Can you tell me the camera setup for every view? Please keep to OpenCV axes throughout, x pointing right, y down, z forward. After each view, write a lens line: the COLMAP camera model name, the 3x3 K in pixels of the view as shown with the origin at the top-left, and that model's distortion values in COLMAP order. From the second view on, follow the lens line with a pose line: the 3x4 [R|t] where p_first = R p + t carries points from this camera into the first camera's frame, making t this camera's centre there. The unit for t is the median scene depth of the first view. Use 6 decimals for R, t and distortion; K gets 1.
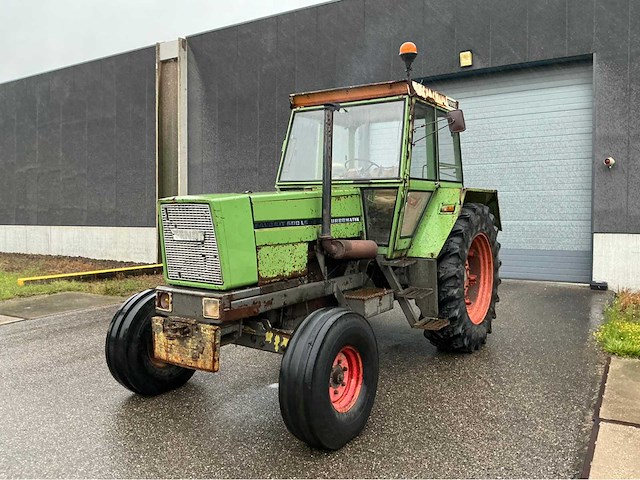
lens RADIAL K [[529.6, 0, 320.0], [0, 529.6, 240.0], [0, 0, 1]] dist [0.139787, -0.269312]
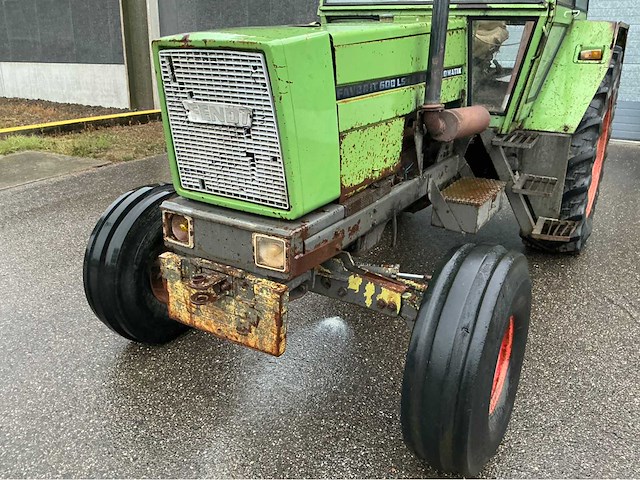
lens RADIAL K [[529.6, 0, 320.0], [0, 529.6, 240.0], [0, 0, 1]] dist [0.139787, -0.269312]
pose [[0.999109, -0.005337, 0.041874, -0.127135], [-0.007162, 0.956167, 0.292735, -0.033830], [-0.041601, -0.292774, 0.955276, 0.344315]]
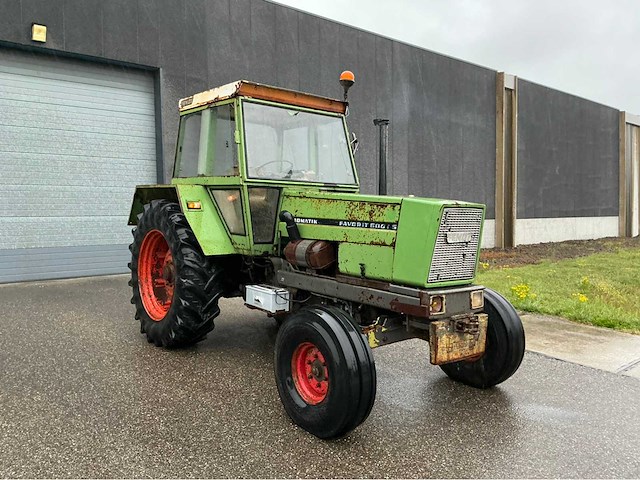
lens RADIAL K [[529.6, 0, 320.0], [0, 529.6, 240.0], [0, 0, 1]] dist [0.139787, -0.269312]
pose [[0.305493, -0.056316, 0.950528, -1.013121], [0.041227, 0.998096, 0.045884, -0.048192], [-0.951301, 0.025170, 0.307233, 0.700401]]
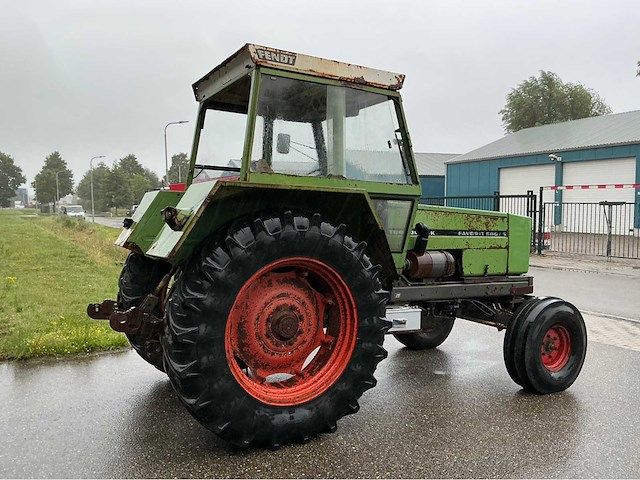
lens RADIAL K [[529.6, 0, 320.0], [0, 529.6, 240.0], [0, 0, 1]] dist [0.139787, -0.269312]
pose [[-0.891210, -0.032566, 0.452420, -0.354767], [0.008749, 0.996000, 0.088927, -0.118075], [-0.453506, 0.083211, -0.887360, 2.035563]]
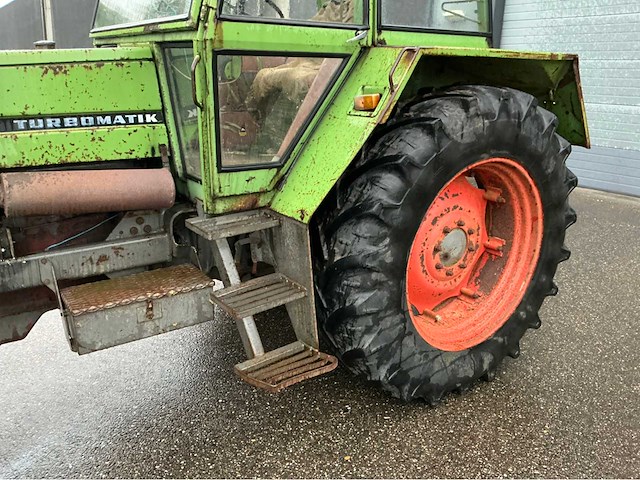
lens RADIAL K [[529.6, 0, 320.0], [0, 529.6, 240.0], [0, 0, 1]] dist [0.139787, -0.269312]
pose [[0.932564, 0.127613, -0.337696, 0.381281], [-0.043314, 0.968232, 0.246274, -0.059095], [0.358396, -0.215040, 0.908466, 0.635118]]
